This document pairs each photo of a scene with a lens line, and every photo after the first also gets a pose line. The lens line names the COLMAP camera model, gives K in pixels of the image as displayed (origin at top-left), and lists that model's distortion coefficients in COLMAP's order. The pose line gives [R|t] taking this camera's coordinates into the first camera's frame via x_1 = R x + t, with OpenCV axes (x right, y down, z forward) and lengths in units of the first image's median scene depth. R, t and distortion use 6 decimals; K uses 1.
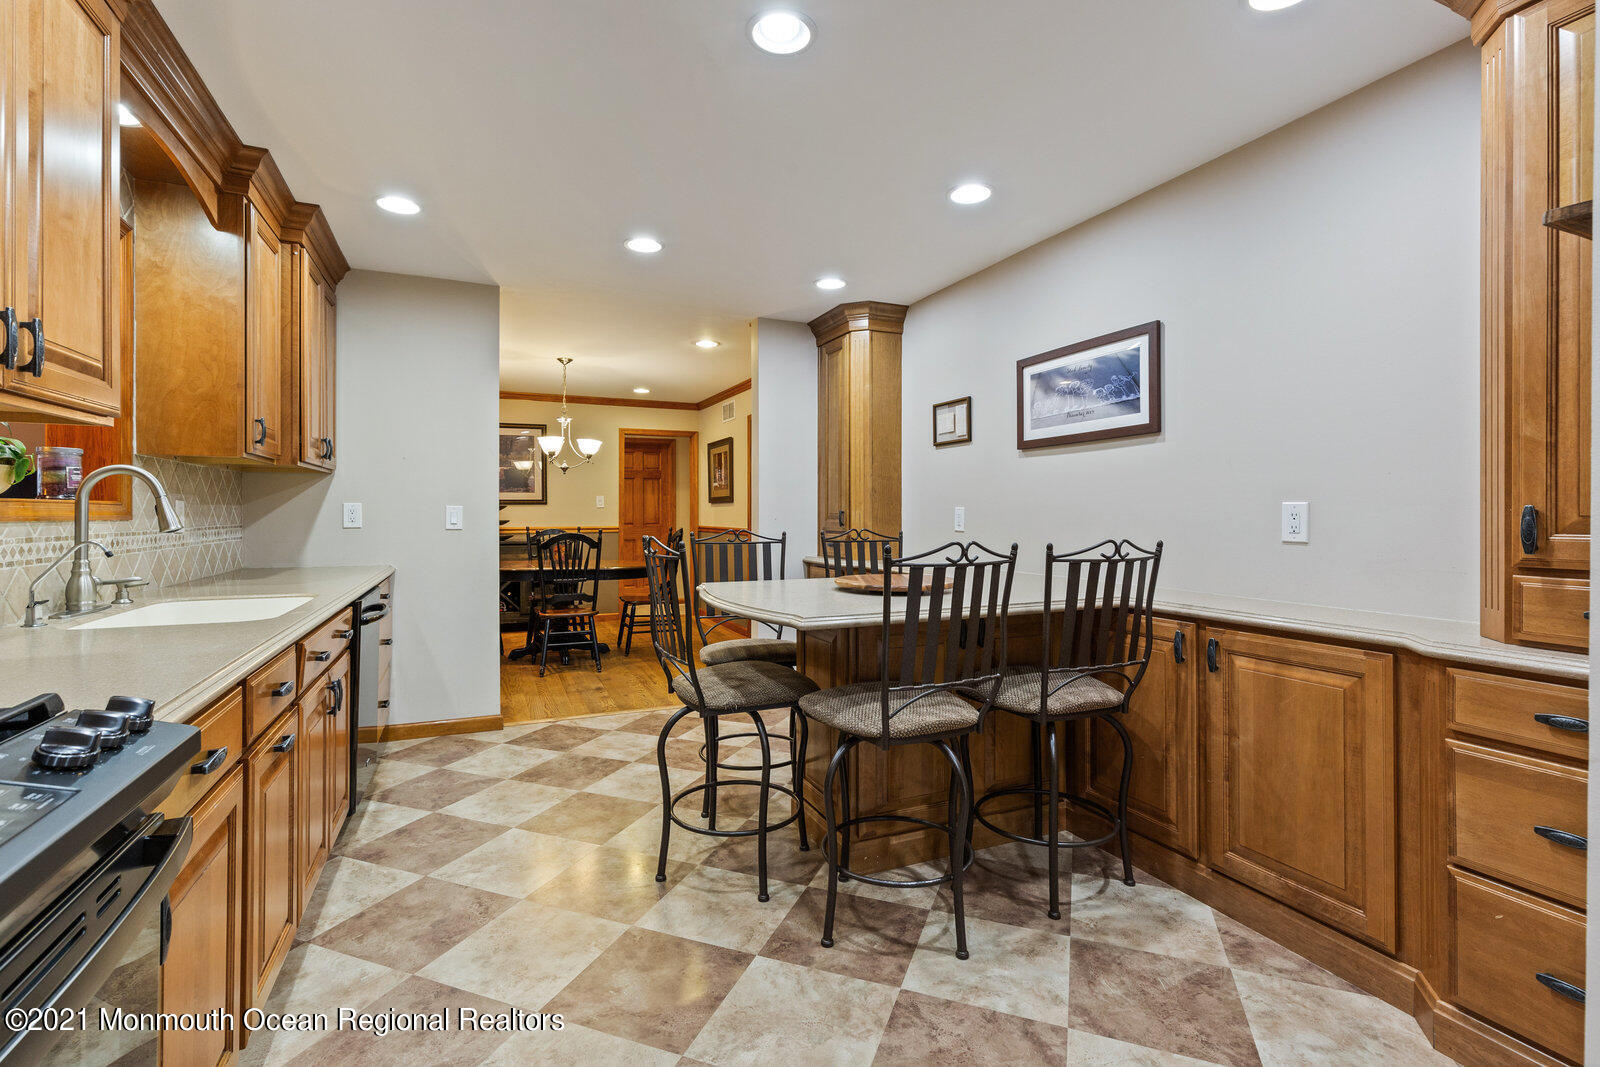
lens RADIAL K [[739.1, 0, 804.4], [0, 739.1, 511.8], [0, 0, 1]] dist [0.011800, -0.002708]
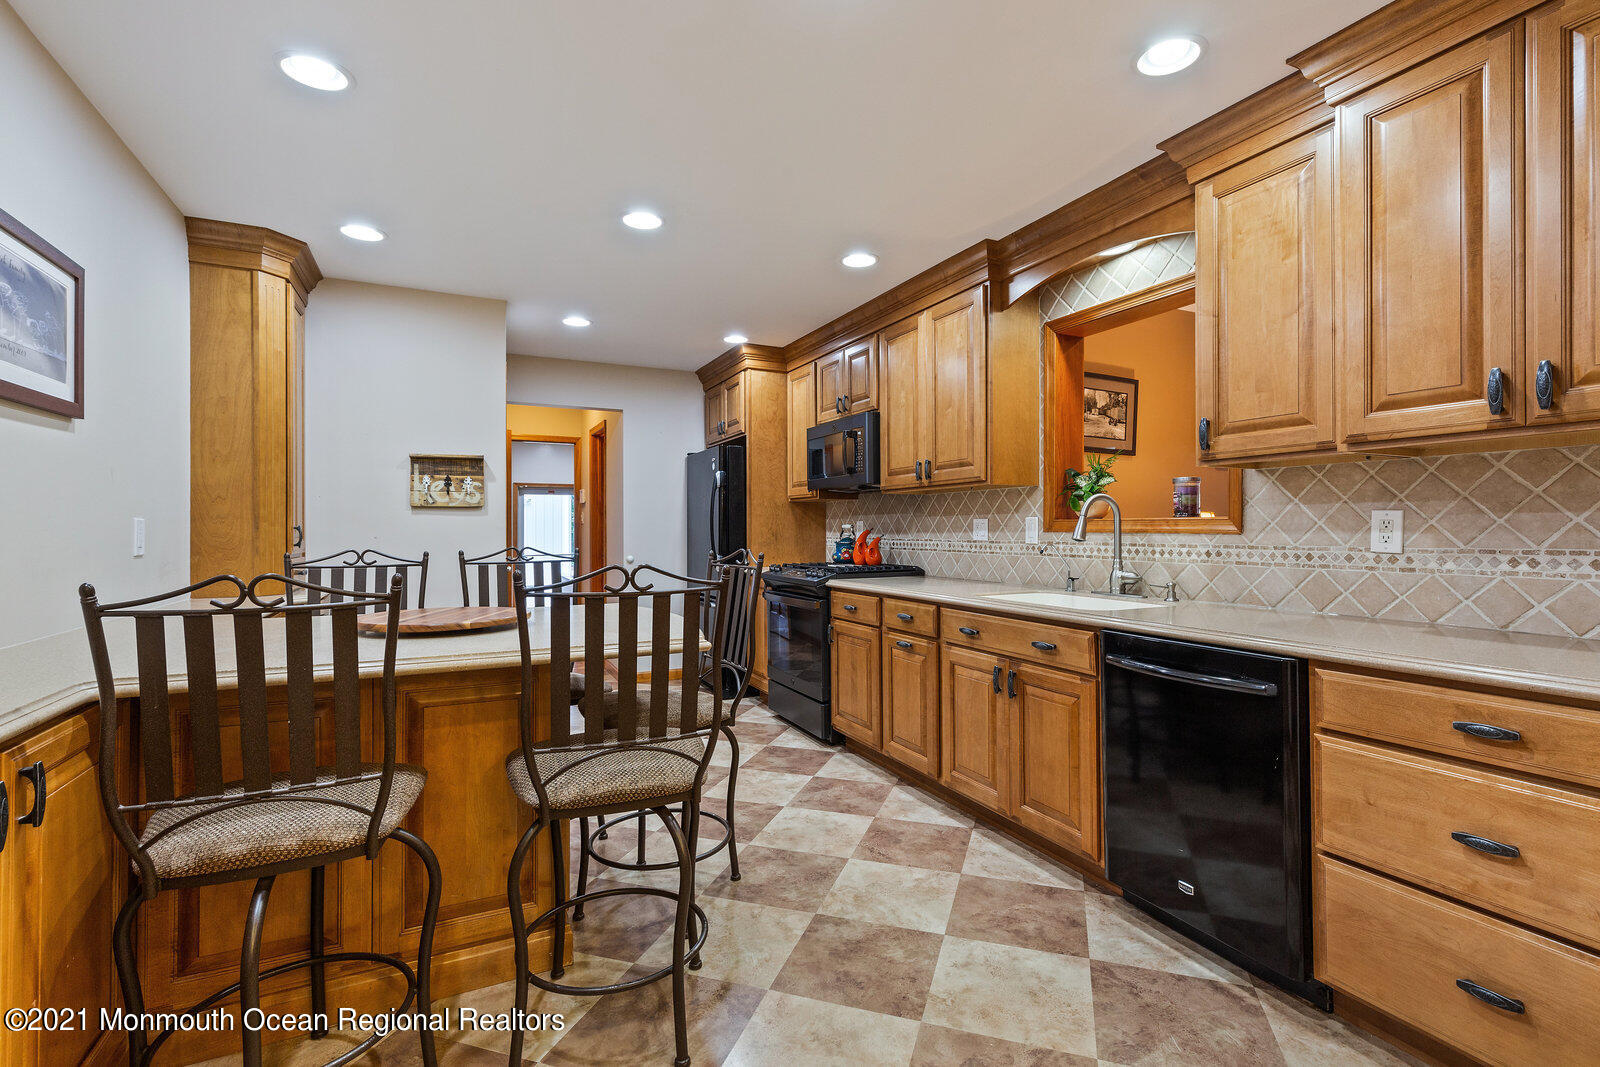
lens RADIAL K [[739.1, 0, 812.1], [0, 739.1, 525.2], [0, 0, 1]] dist [0.011800, -0.002708]
pose [[-0.999089, 0.000950, -0.042657, -0.214904], [0.001223, 0.999979, -0.006365, 0.004013], [0.042650, -0.006411, -0.999069, 1.717250]]
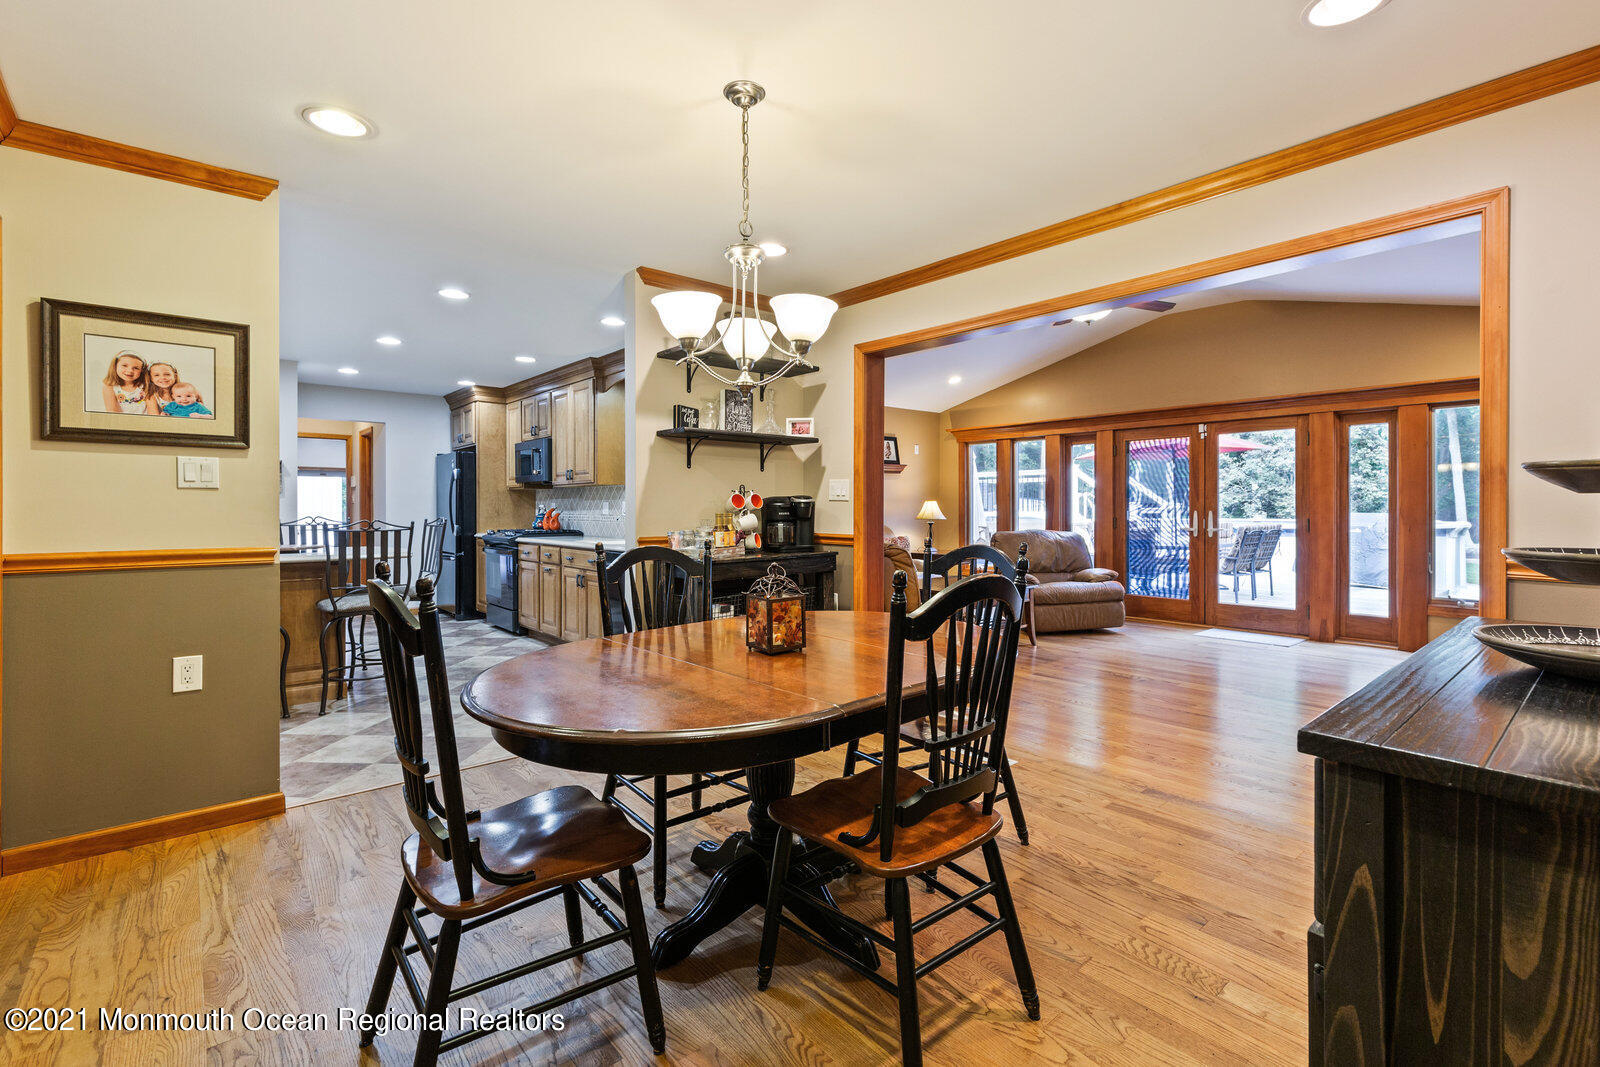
lens RADIAL K [[739.1, 0, 815.3], [0, 739.1, 514.7], [0, 0, 1]] dist [0.011800, -0.002708]
pose [[-0.956357, -0.000504, -0.292199, -0.522204], [-0.002416, 0.999978, 0.006185, 0.007848], [0.292190, 0.006621, -0.956337, 2.855533]]
